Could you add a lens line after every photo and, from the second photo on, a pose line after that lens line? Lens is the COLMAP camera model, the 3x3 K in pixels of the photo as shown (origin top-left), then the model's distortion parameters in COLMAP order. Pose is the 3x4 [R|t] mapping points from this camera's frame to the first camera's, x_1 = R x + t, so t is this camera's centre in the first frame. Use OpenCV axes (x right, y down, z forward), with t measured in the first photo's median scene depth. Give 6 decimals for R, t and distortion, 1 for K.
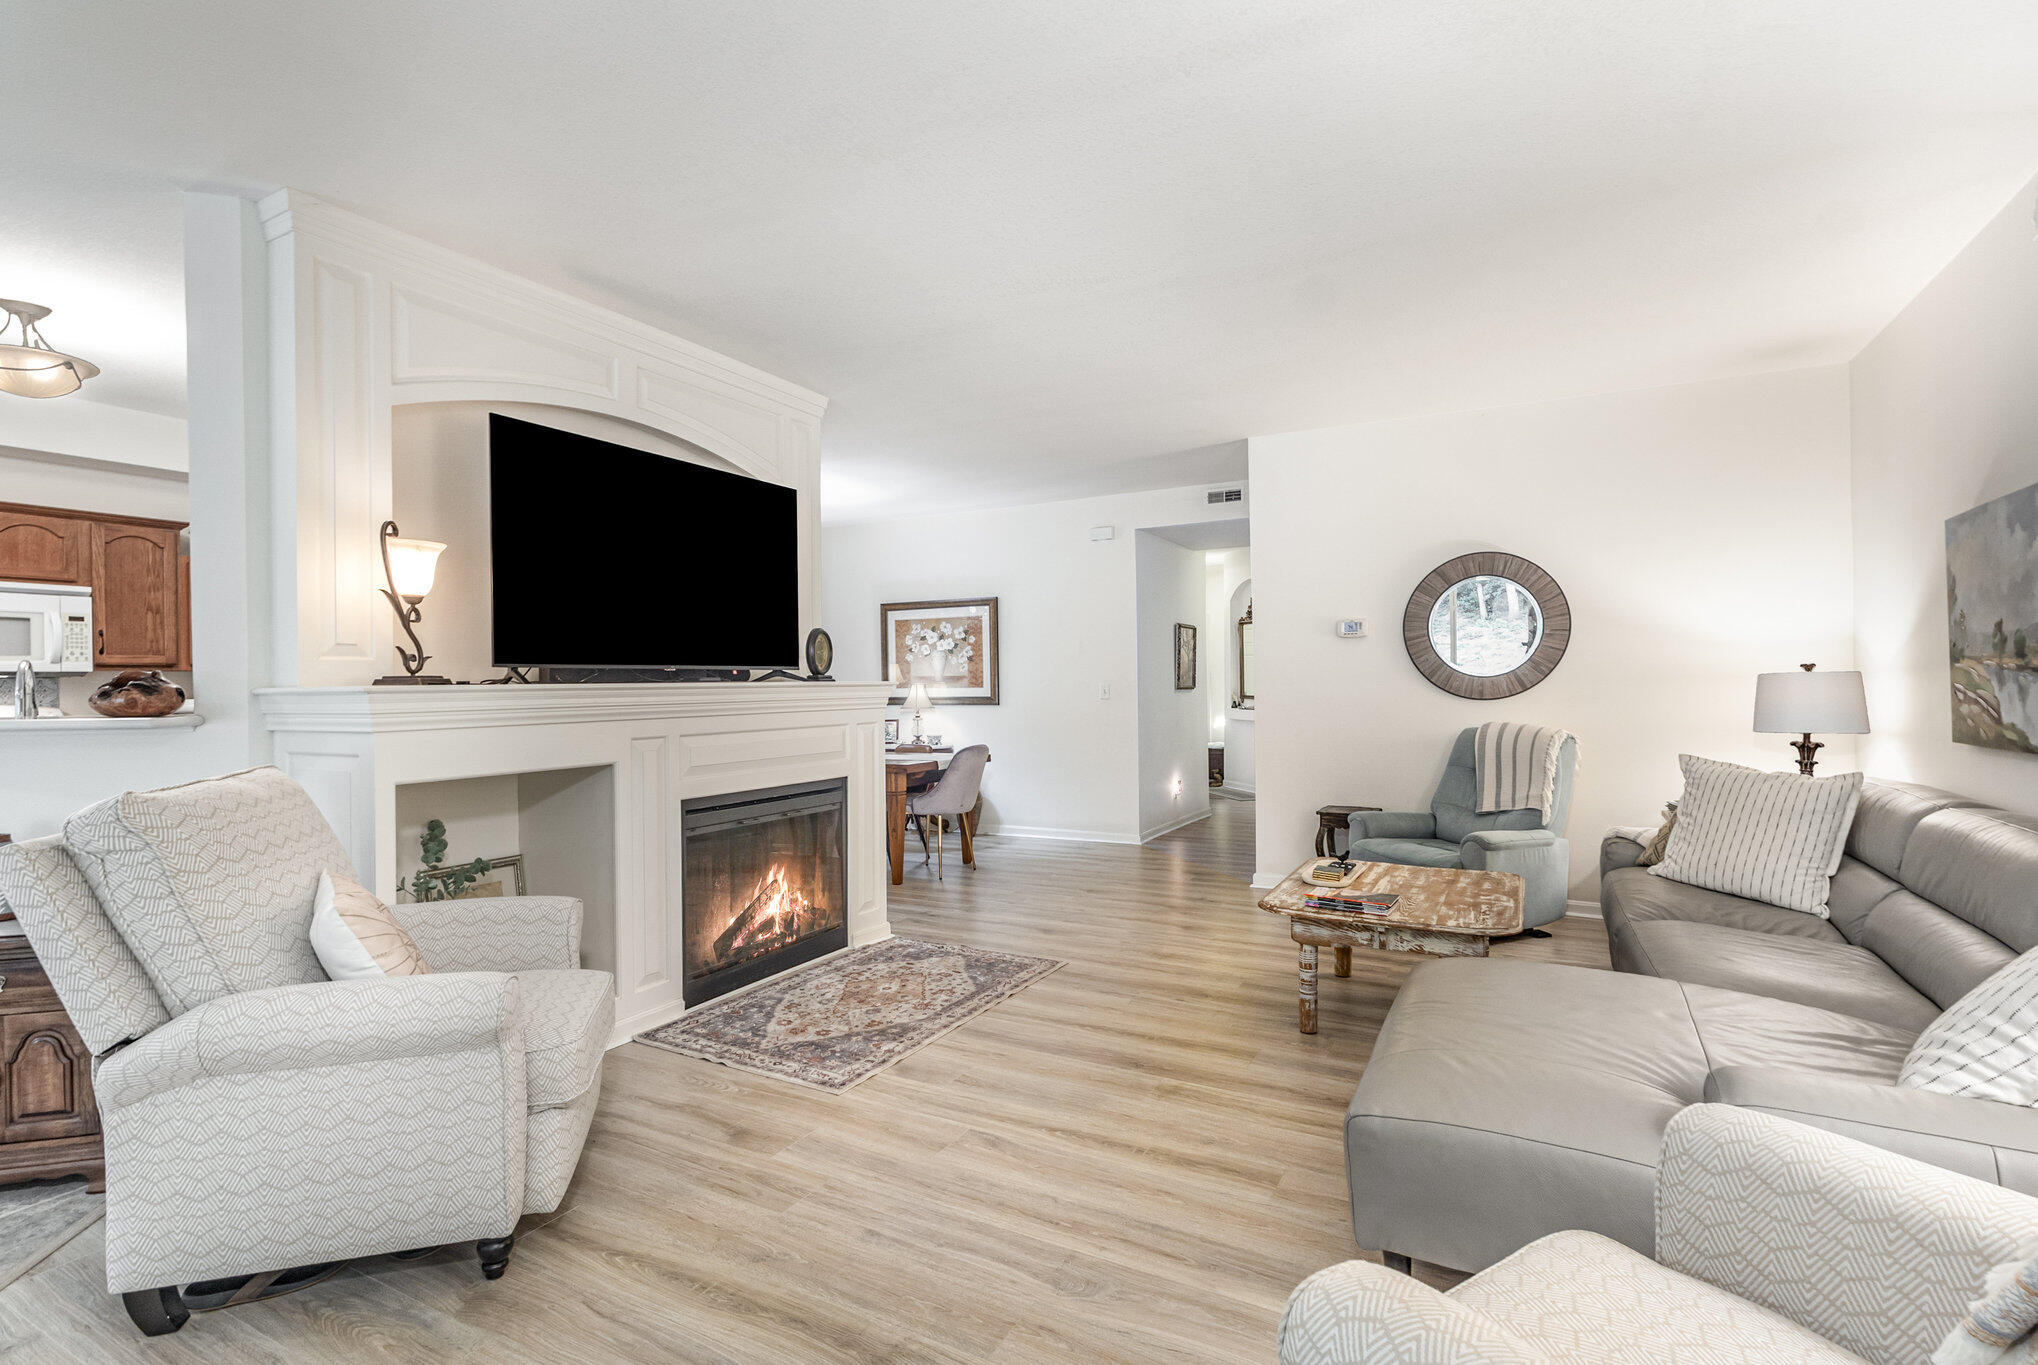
lens RADIAL K [[935.7, 0, 1035.0], [0, 935.7, 681.7], [0, 0, 1]] dist [-0.013237, -0.000304]
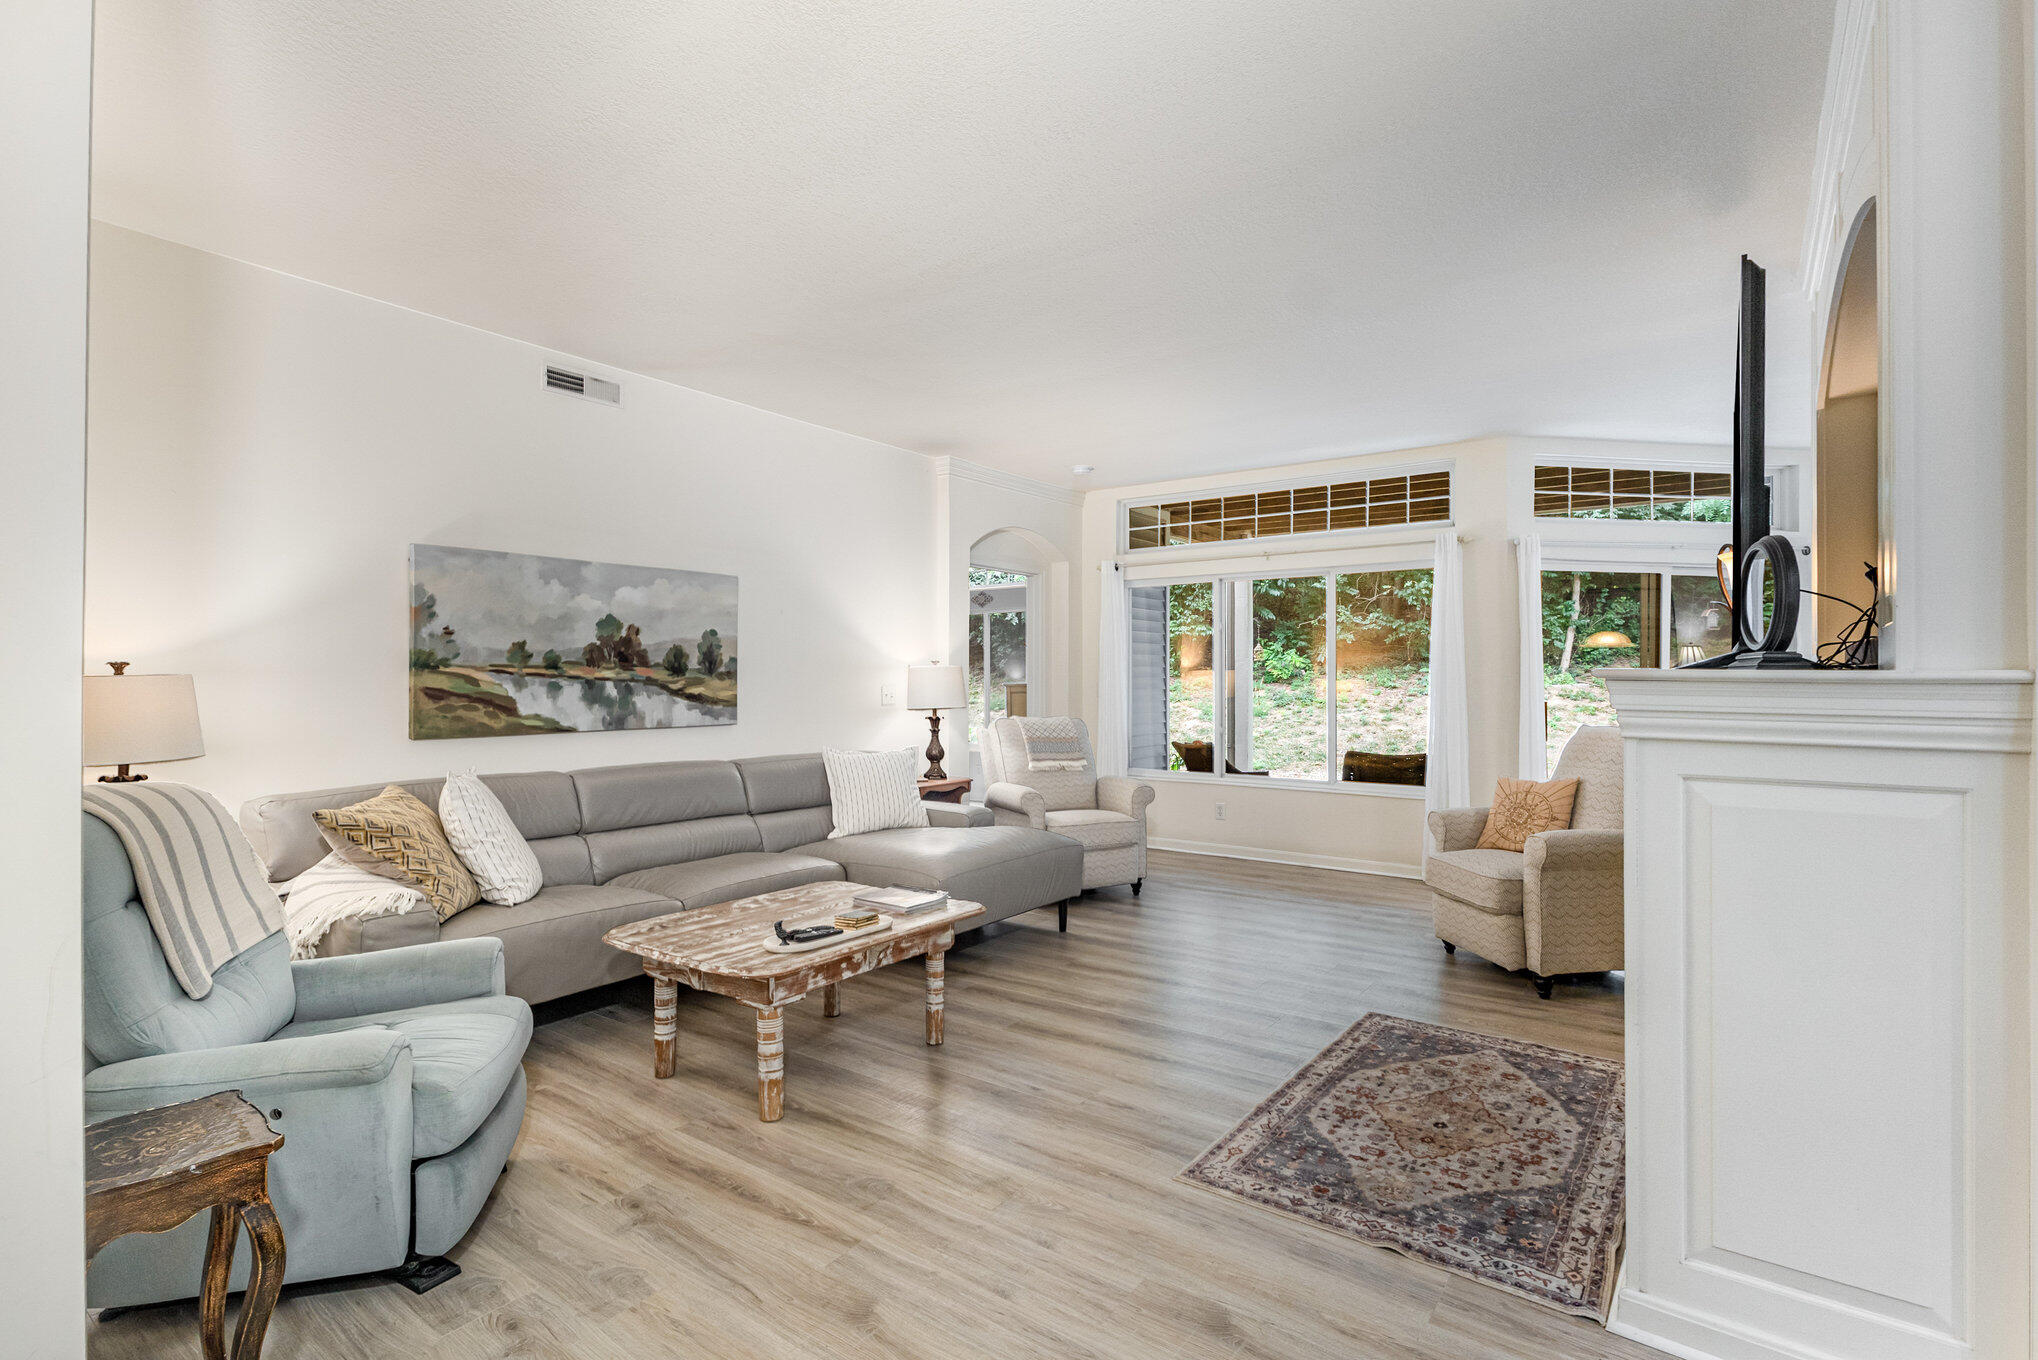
lens RADIAL K [[935.7, 0, 1028.7], [0, 935.7, 676.9], [0, 0, 1]] dist [-0.013237, -0.000304]
pose [[-0.989096, 0.003022, 0.147244, 0.042760], [0.003955, 0.999974, 0.006048, -0.012285], [-0.147222, 0.006565, -0.989082, 1.773829]]
